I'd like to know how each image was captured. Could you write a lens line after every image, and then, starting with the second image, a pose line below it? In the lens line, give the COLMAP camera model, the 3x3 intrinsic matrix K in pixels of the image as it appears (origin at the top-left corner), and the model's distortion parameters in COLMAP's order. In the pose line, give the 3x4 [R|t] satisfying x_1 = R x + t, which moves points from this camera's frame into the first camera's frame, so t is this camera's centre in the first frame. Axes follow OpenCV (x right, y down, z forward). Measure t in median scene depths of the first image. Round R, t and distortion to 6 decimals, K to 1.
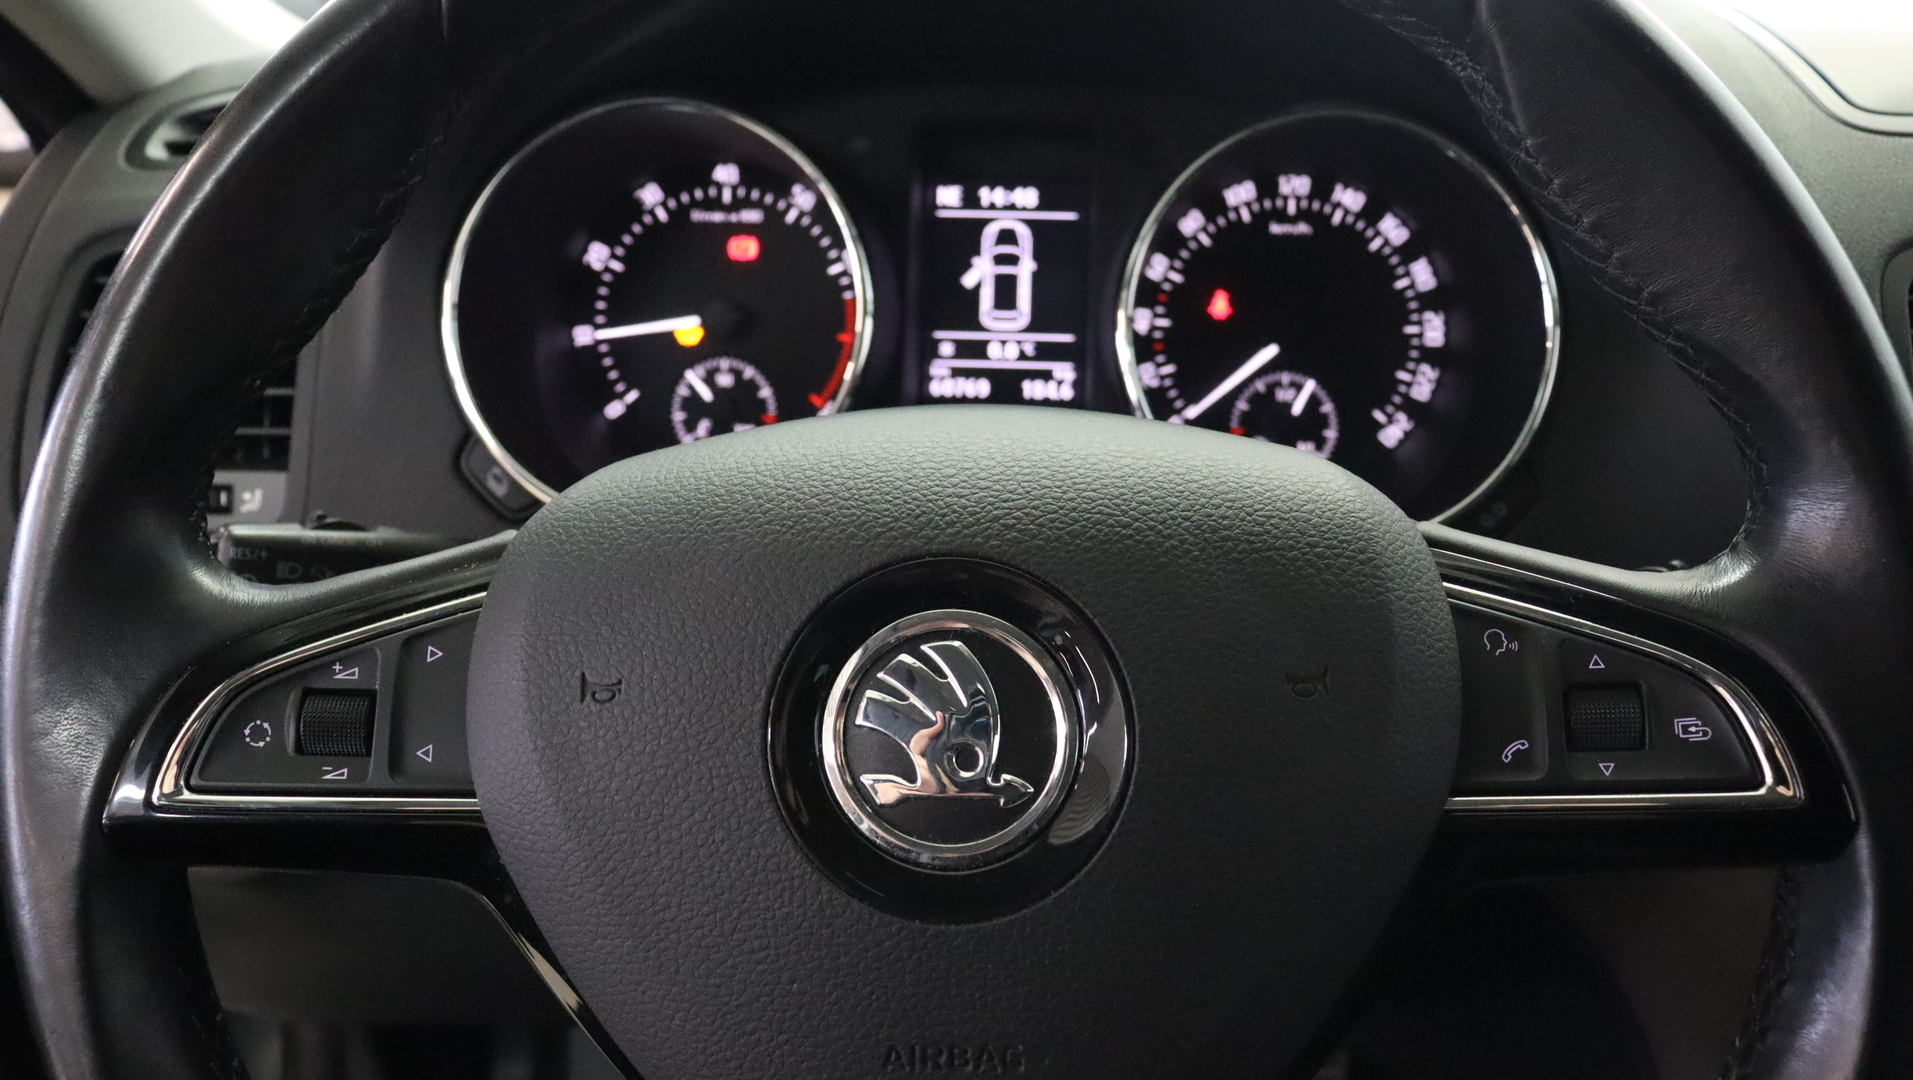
lens RADIAL K [[1467.9, 0, 957.6], [0, 1467.9, 524.9], [0, 0, 1]] dist [-0.186447, 0.145168]
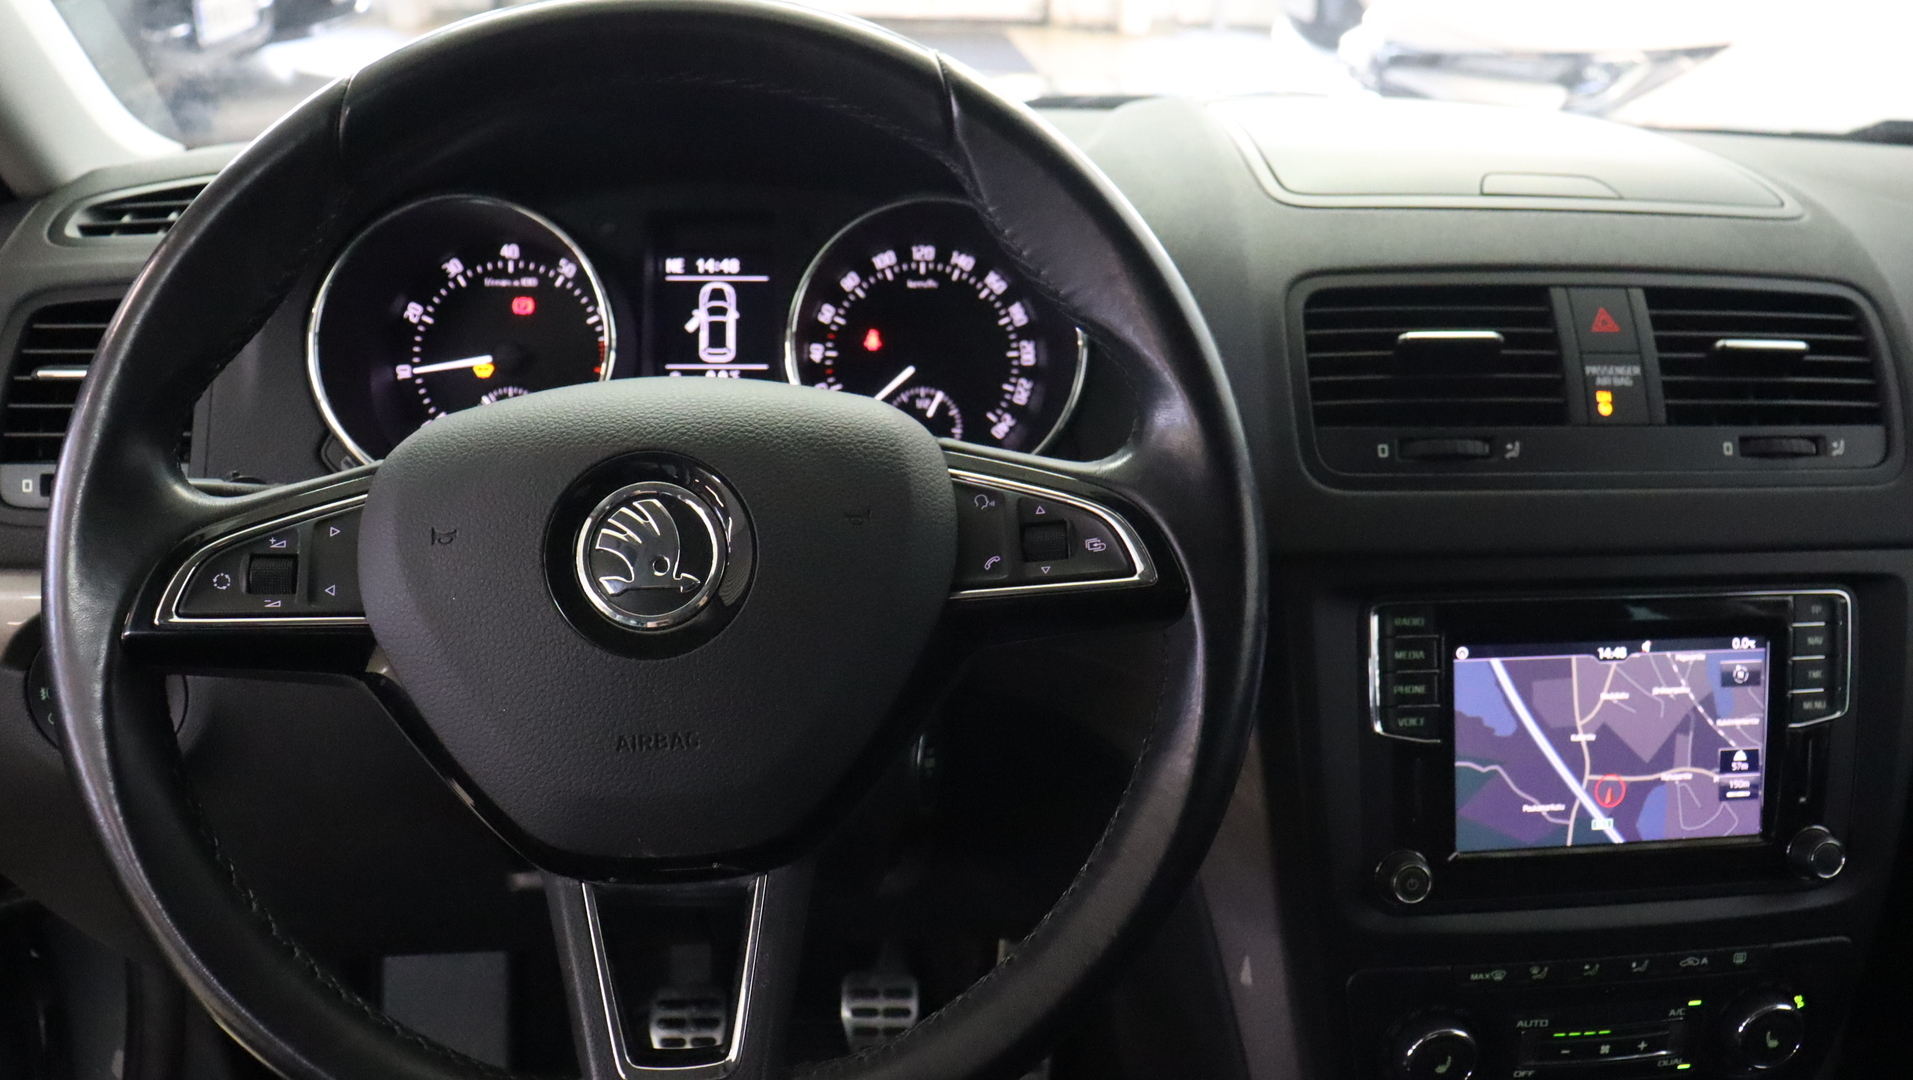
lens RADIAL K [[1467.9, 0, 957.6], [0, 1467.9, 524.9], [0, 0, 1]] dist [-0.186447, 0.145168]
pose [[0.988743, -0.029025, 0.146779, 0.050900], [0.039044, 0.997066, -0.065847, 0.119975], [-0.144437, 0.070836, 0.986975, -0.377068]]
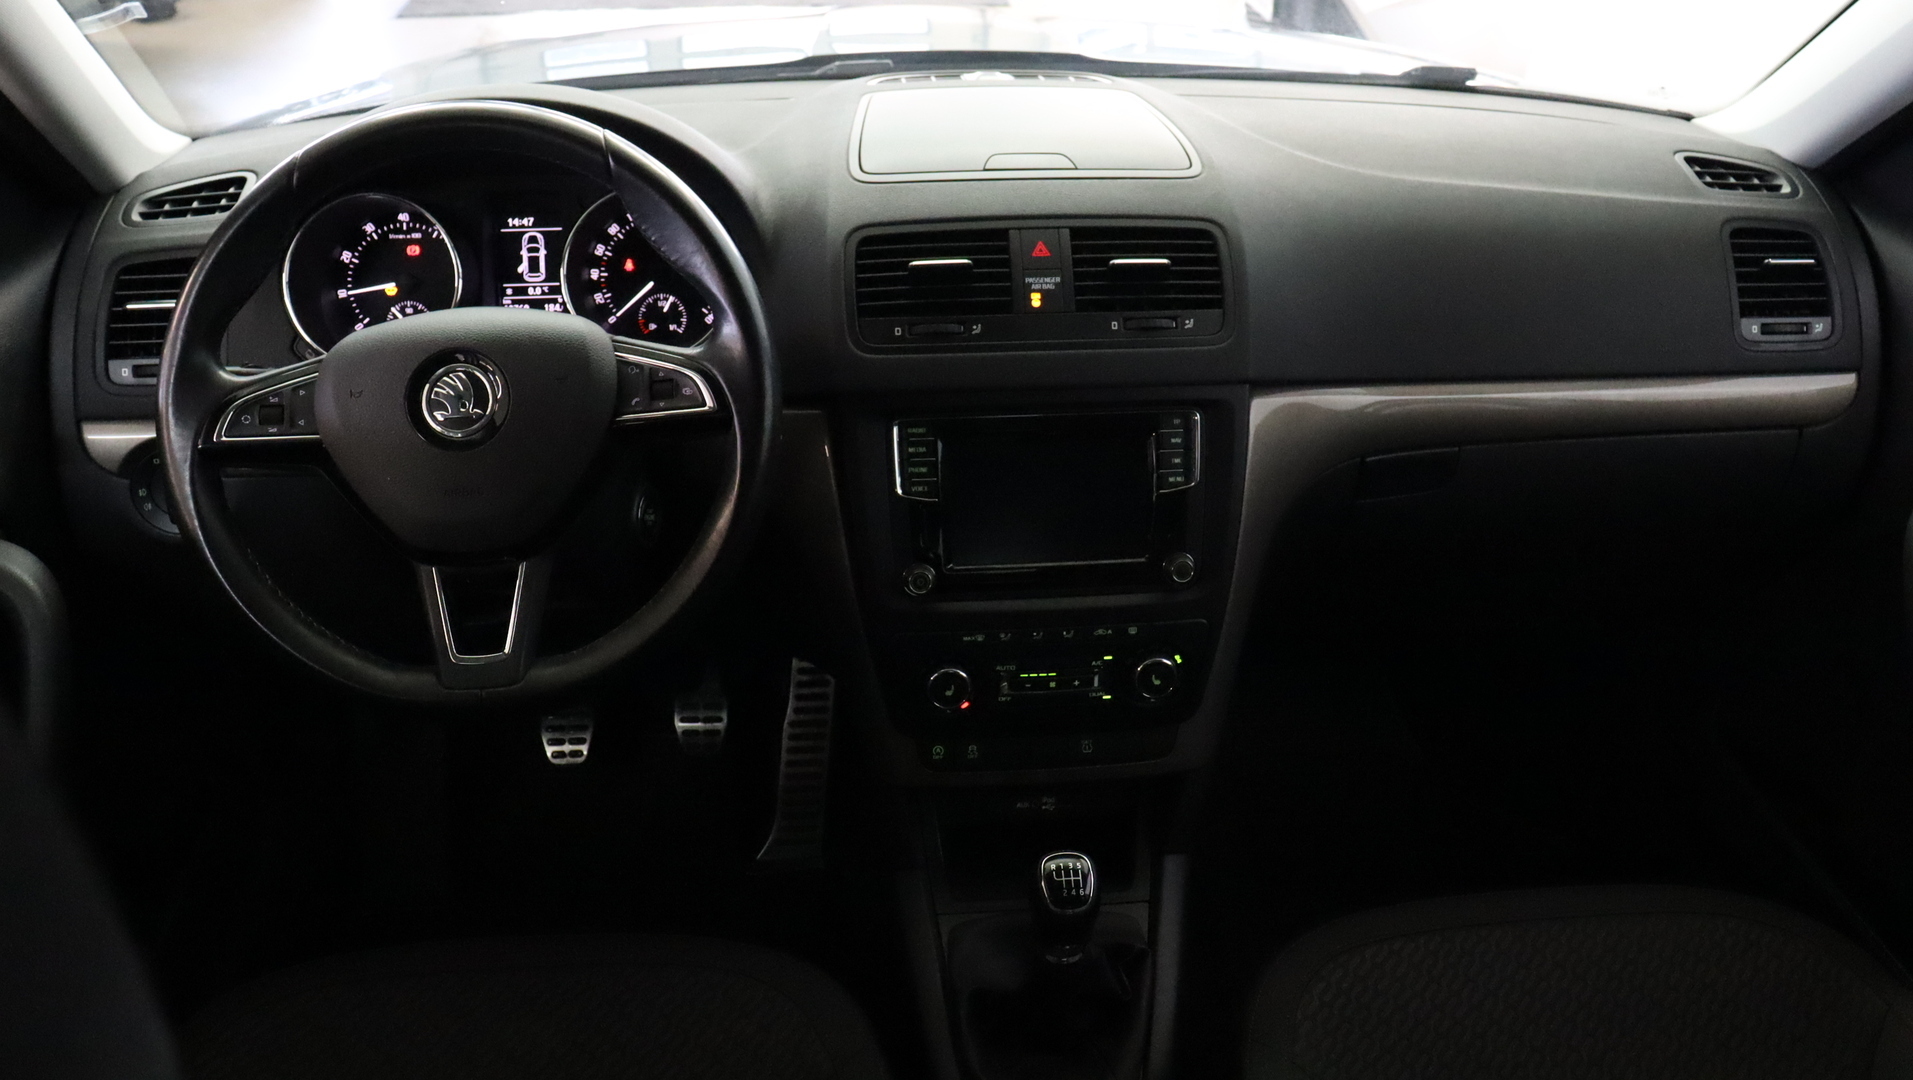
lens RADIAL K [[1467.9, 0, 957.6], [0, 1467.9, 524.9], [0, 0, 1]] dist [-0.186447, 0.145168]
pose [[0.986599, -0.061463, 0.151144, 0.319663], [0.055897, 0.997602, 0.040808, 0.186235], [-0.153290, -0.031813, 0.987669, -1.297666]]
